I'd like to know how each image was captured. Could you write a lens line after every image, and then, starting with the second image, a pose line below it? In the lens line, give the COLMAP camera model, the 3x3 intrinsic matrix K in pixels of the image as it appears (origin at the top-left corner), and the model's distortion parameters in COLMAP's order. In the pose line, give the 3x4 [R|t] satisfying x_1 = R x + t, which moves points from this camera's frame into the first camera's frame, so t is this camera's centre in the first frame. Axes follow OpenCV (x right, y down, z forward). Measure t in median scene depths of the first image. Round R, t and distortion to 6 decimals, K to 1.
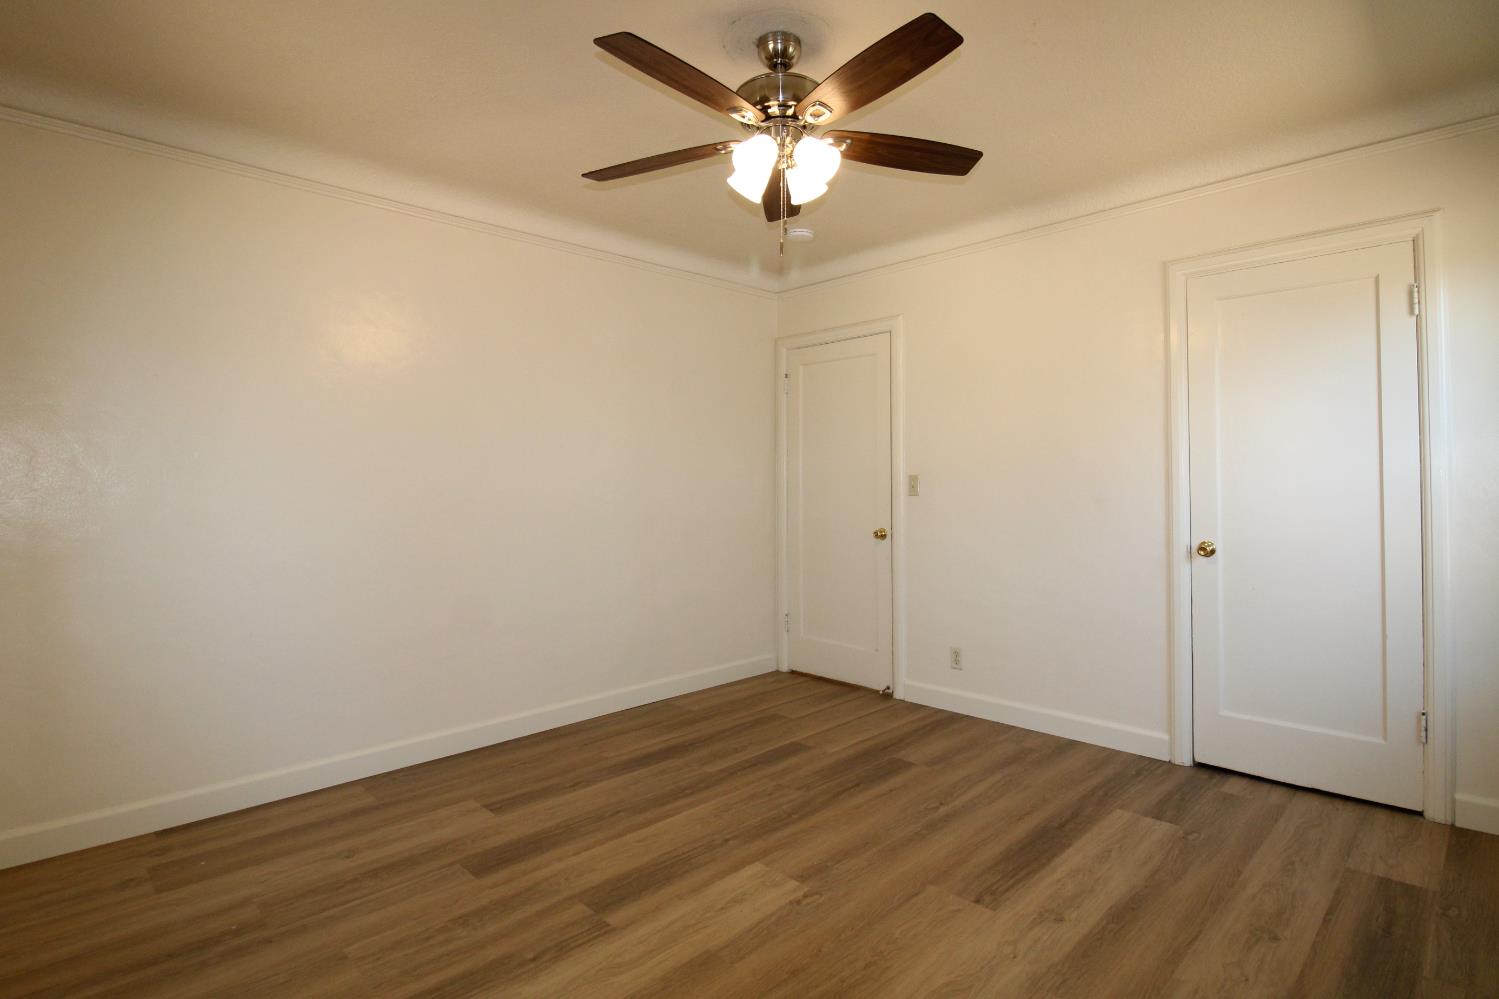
lens RADIAL K [[702.4, 0, 754.5], [0, 702.4, 494.0], [0, 0, 1]] dist [-0.016647, -0.002209]
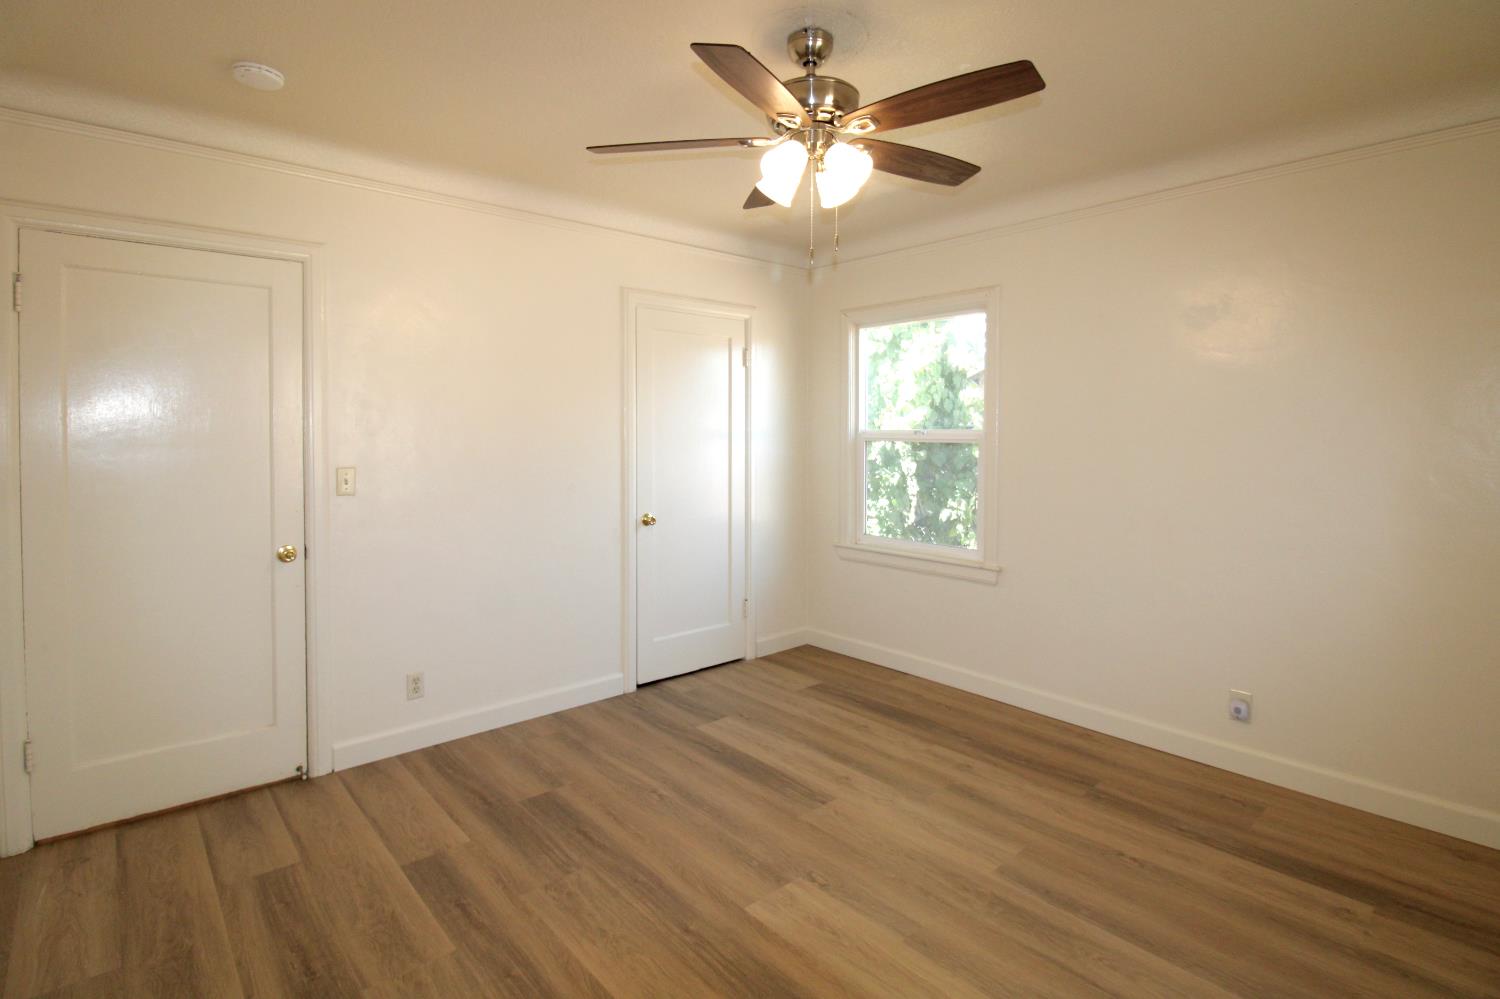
lens RADIAL K [[733.0, 0, 754.8], [0, 733.0, 492.3], [0, 0, 1]] dist [-0.002588, -0.005817]
pose [[0.090015, -0.072284, 0.993314, -0.719772], [0.019194, 0.997303, 0.070835, -0.068760], [-0.995755, 0.012689, 0.091159, 0.703875]]
